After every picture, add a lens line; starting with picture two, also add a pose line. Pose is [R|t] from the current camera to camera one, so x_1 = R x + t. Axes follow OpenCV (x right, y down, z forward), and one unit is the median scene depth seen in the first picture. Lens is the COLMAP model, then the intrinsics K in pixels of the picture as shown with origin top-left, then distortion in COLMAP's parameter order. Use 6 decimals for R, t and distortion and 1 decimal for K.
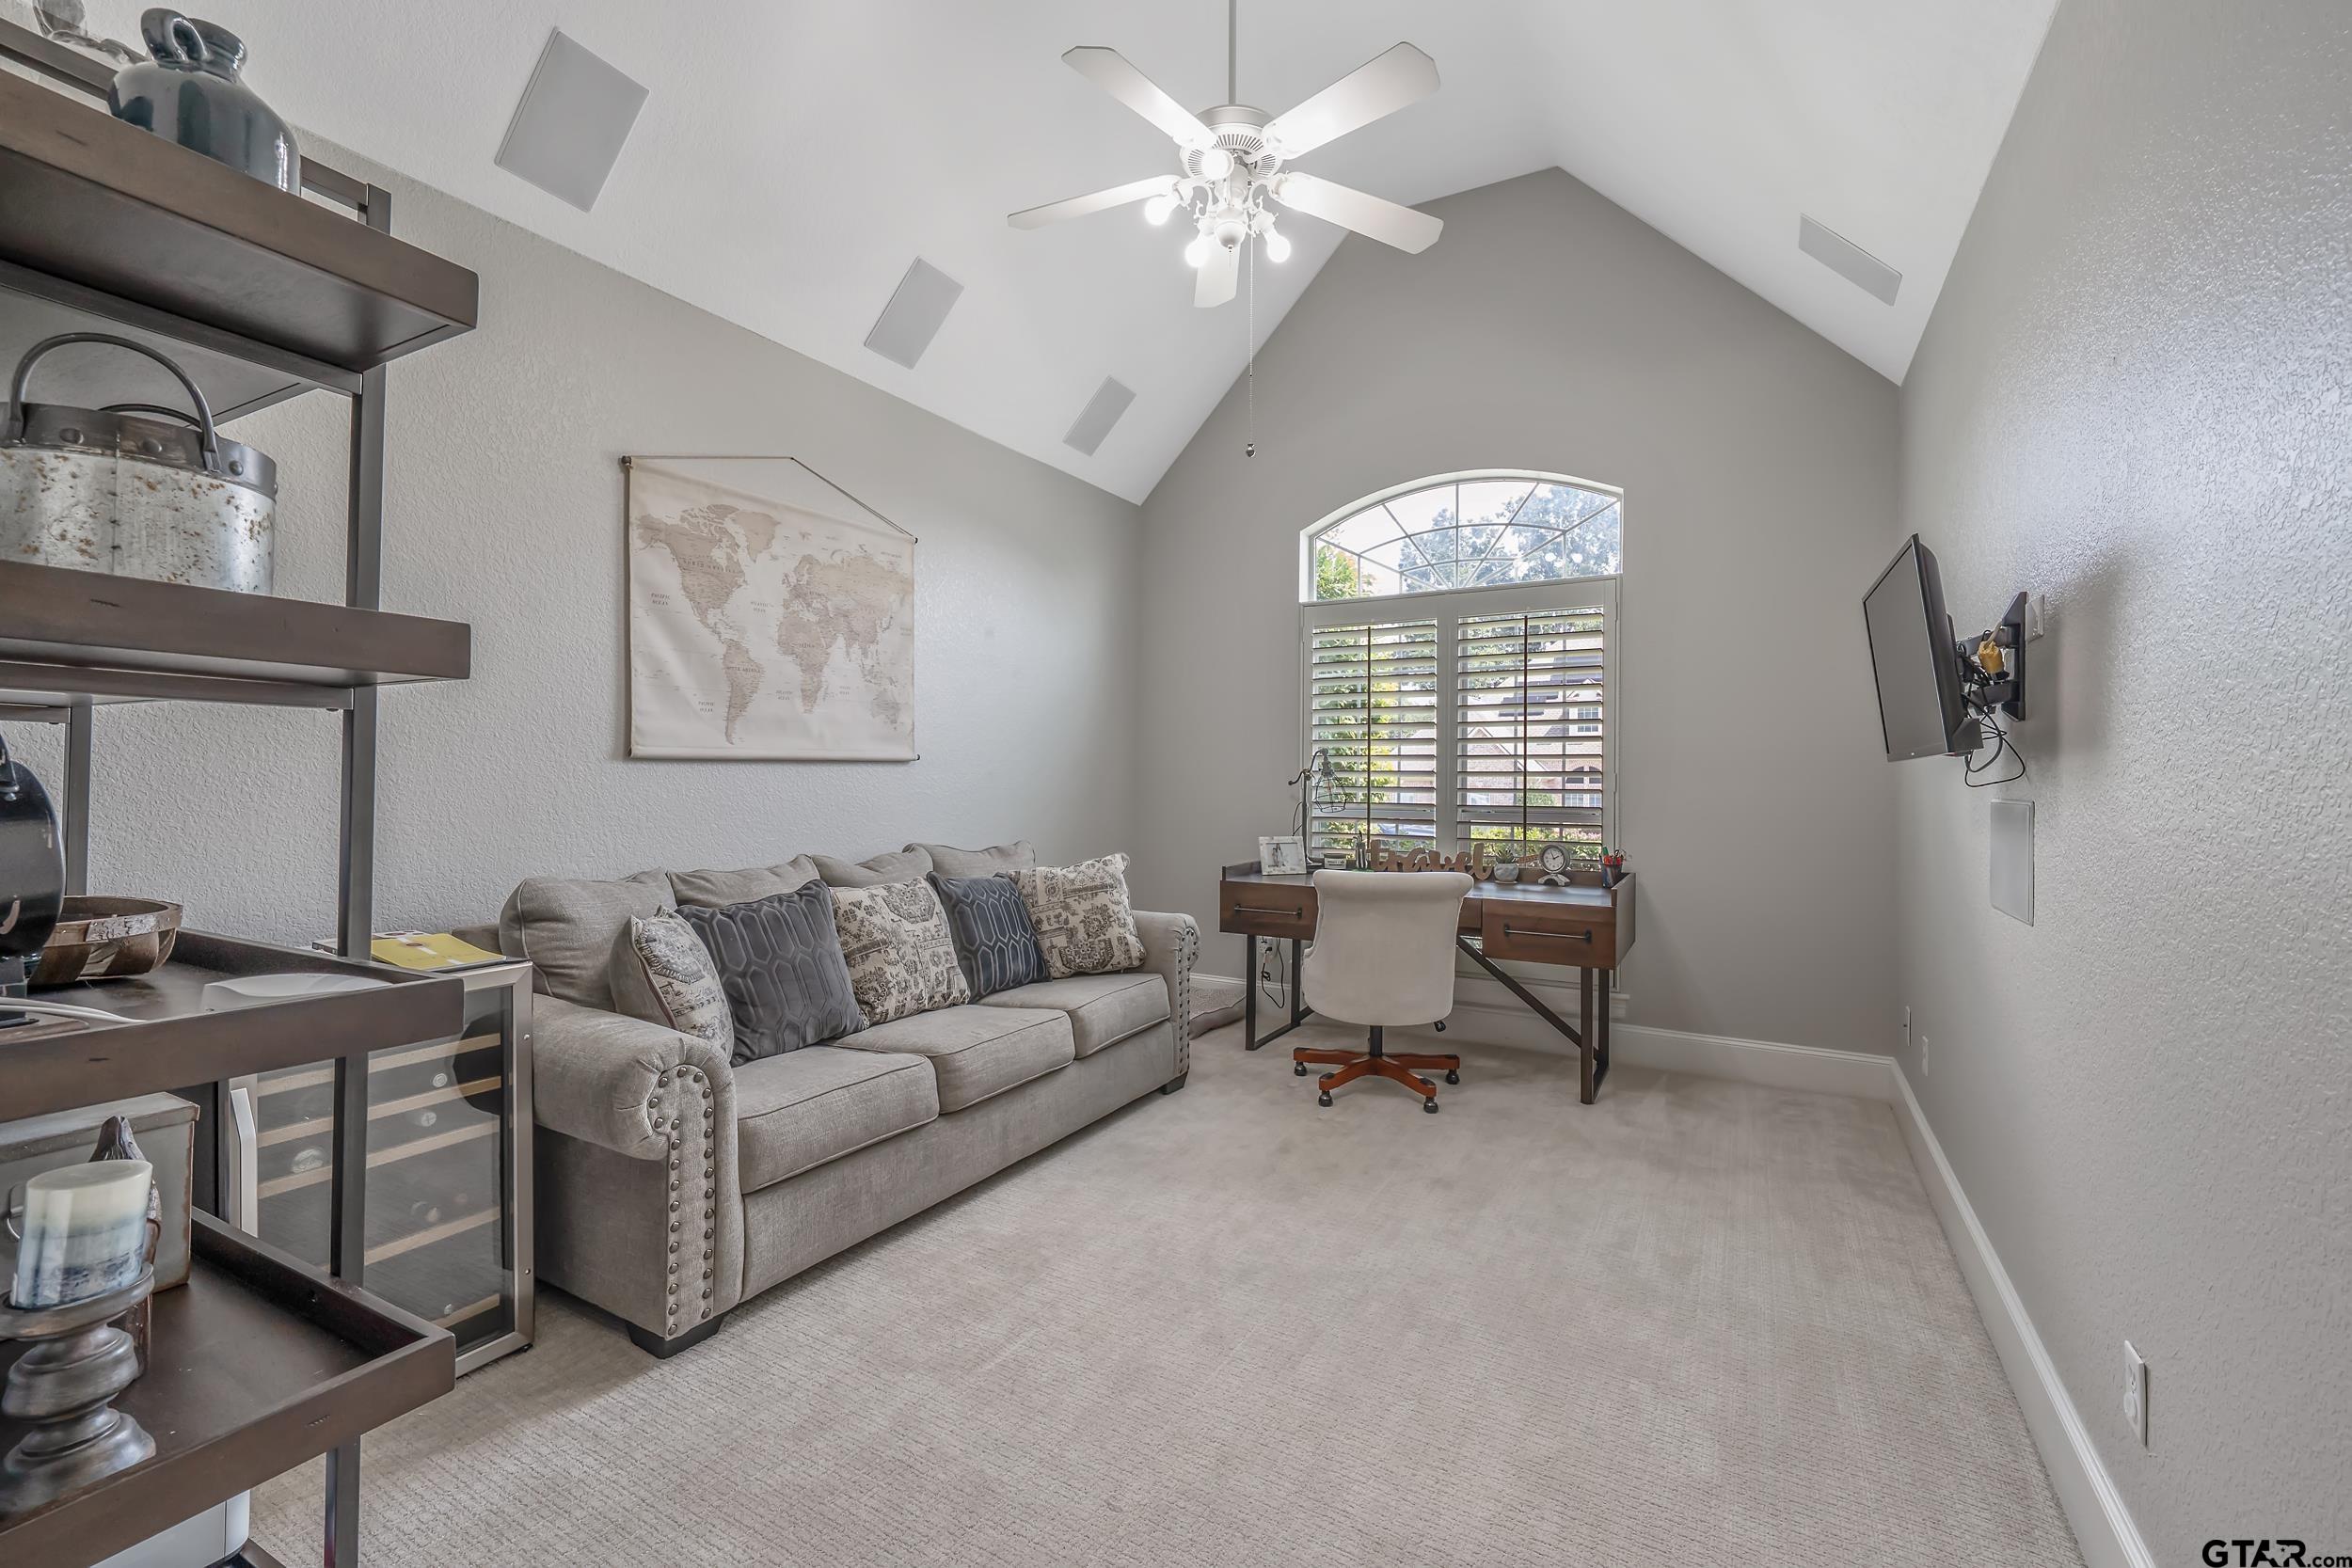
lens RADIAL K [[945.3, 0, 1179.2], [0, 945.3, 751.4], [0, 0, 1]] dist [-0.001210, -0.000385]
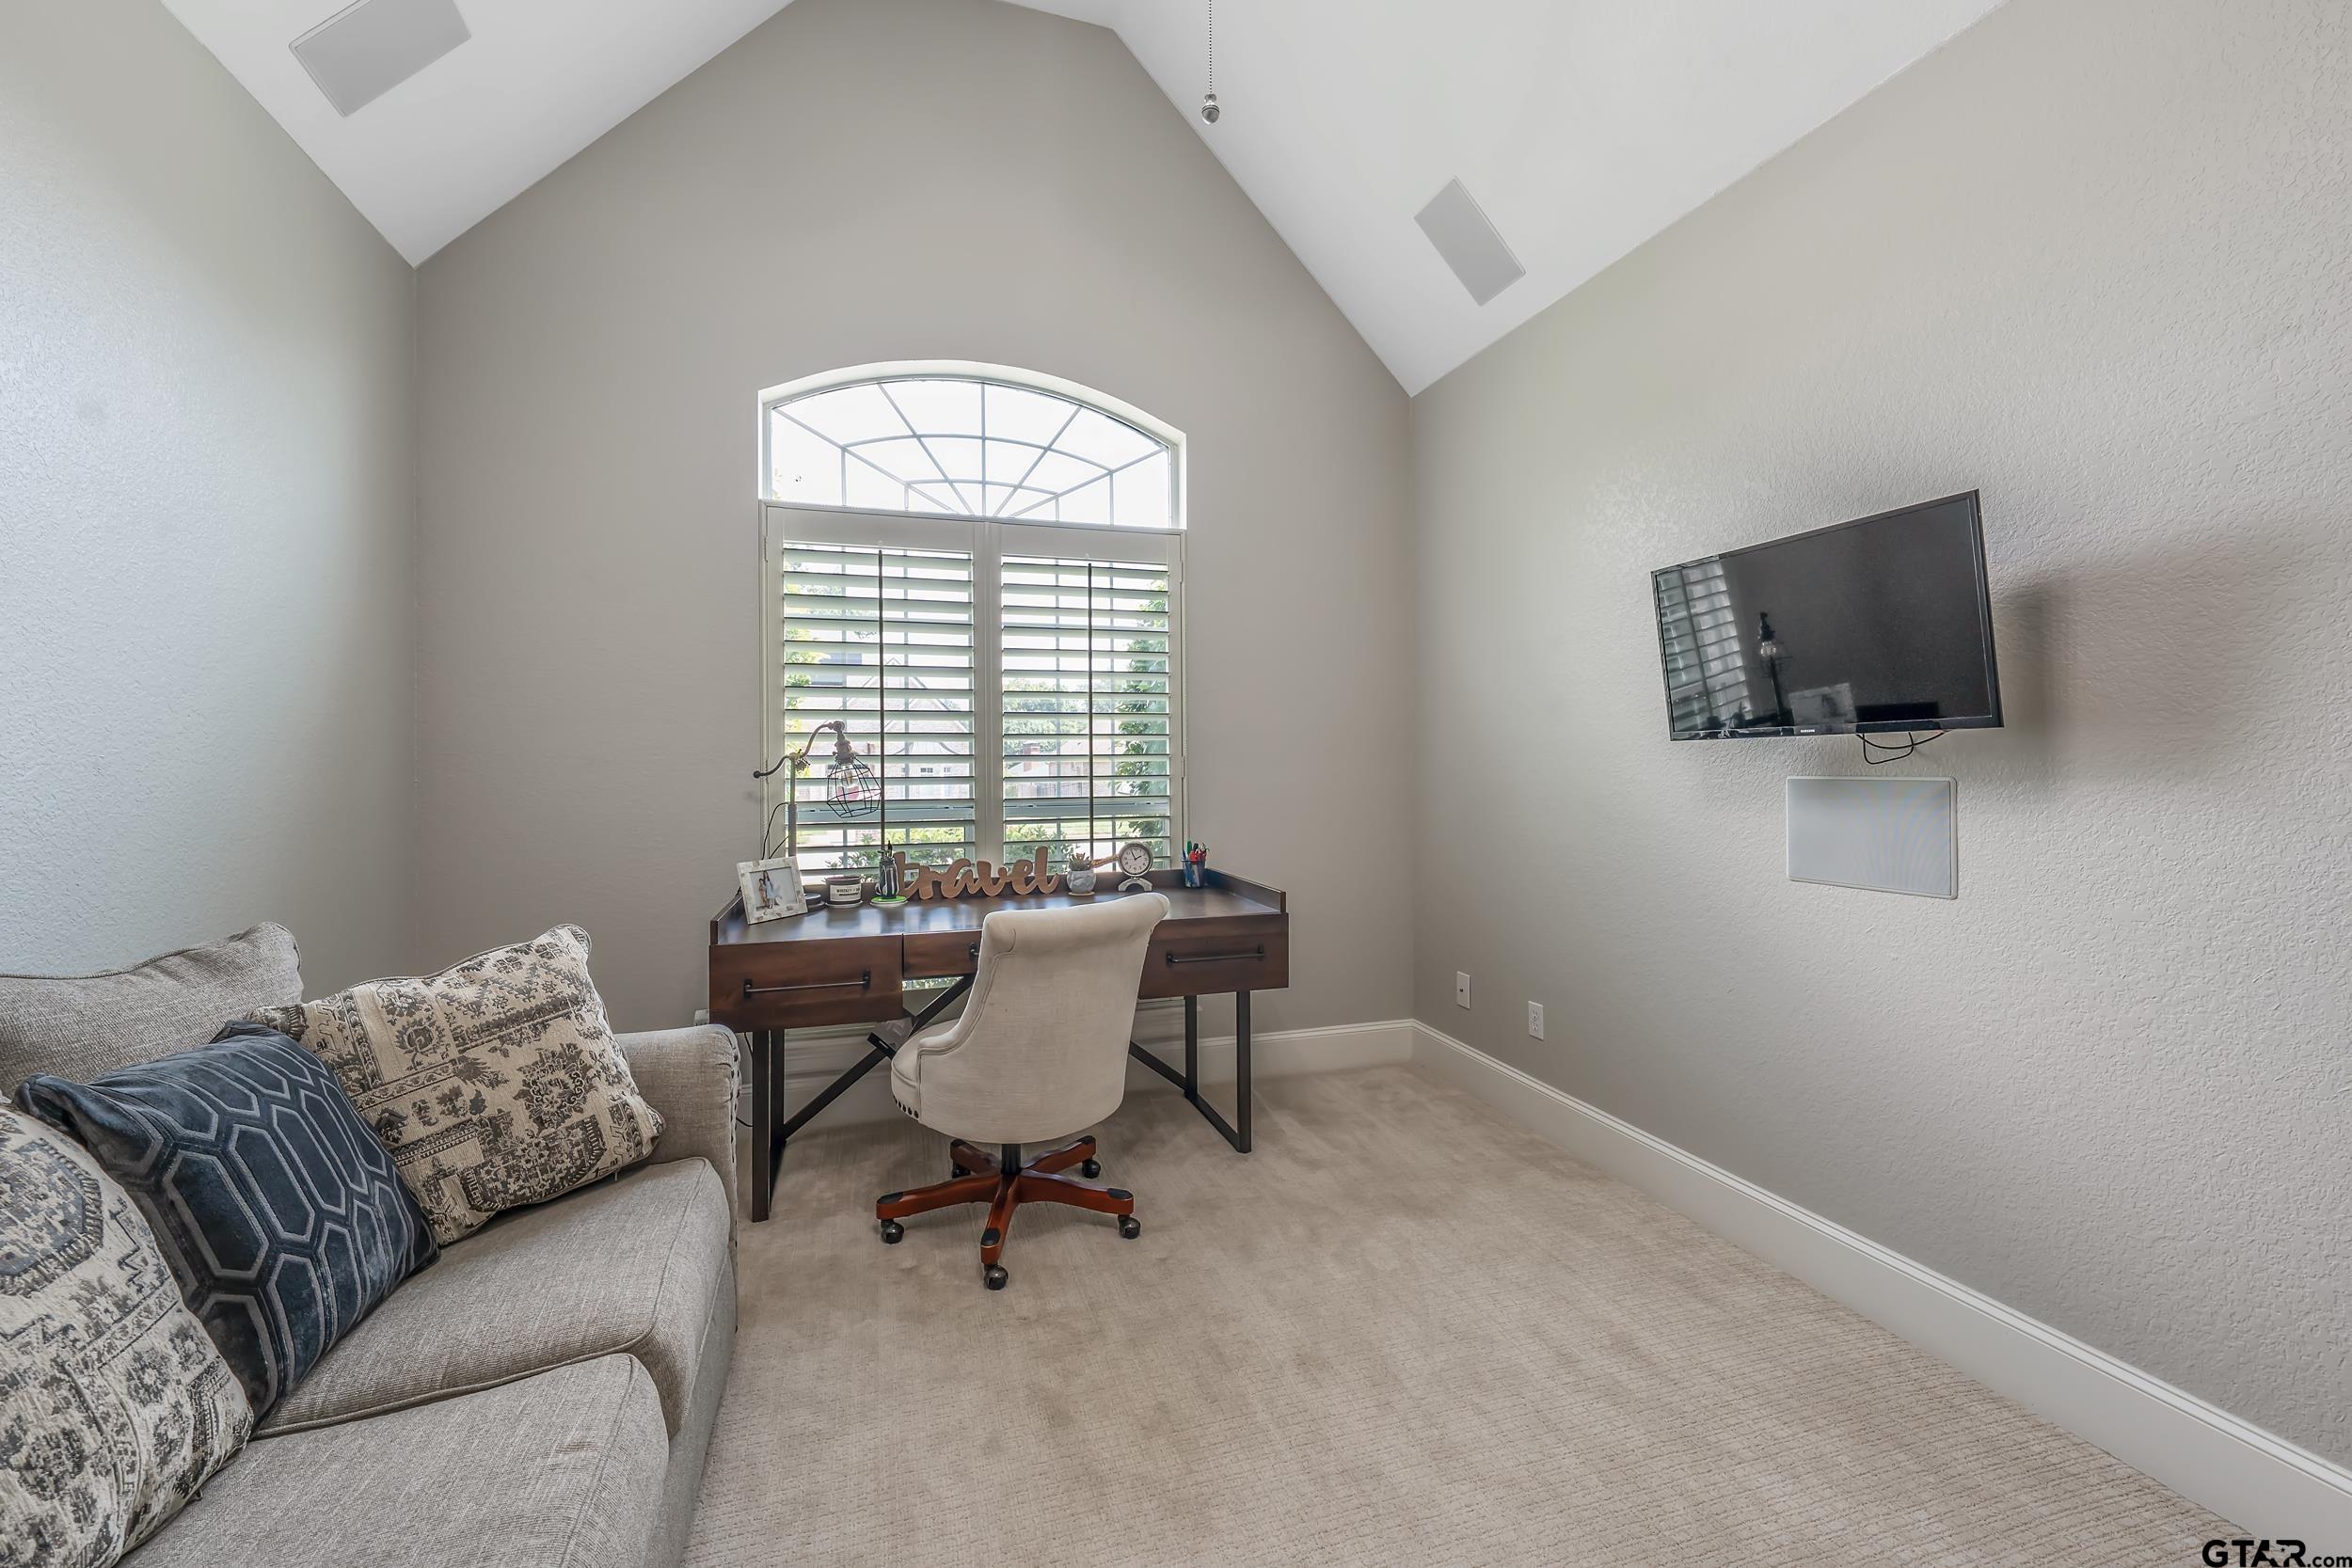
lens RADIAL K [[945.3, 0, 1179.2], [0, 945.3, 751.4], [0, 0, 1]] dist [-0.001210, -0.000385]
pose [[0.682319, -0.000773, 0.731054, -0.213527], [-0.009804, 0.999900, 0.010207, 0.011218], [-0.730989, -0.014132, 0.682243, 0.470051]]
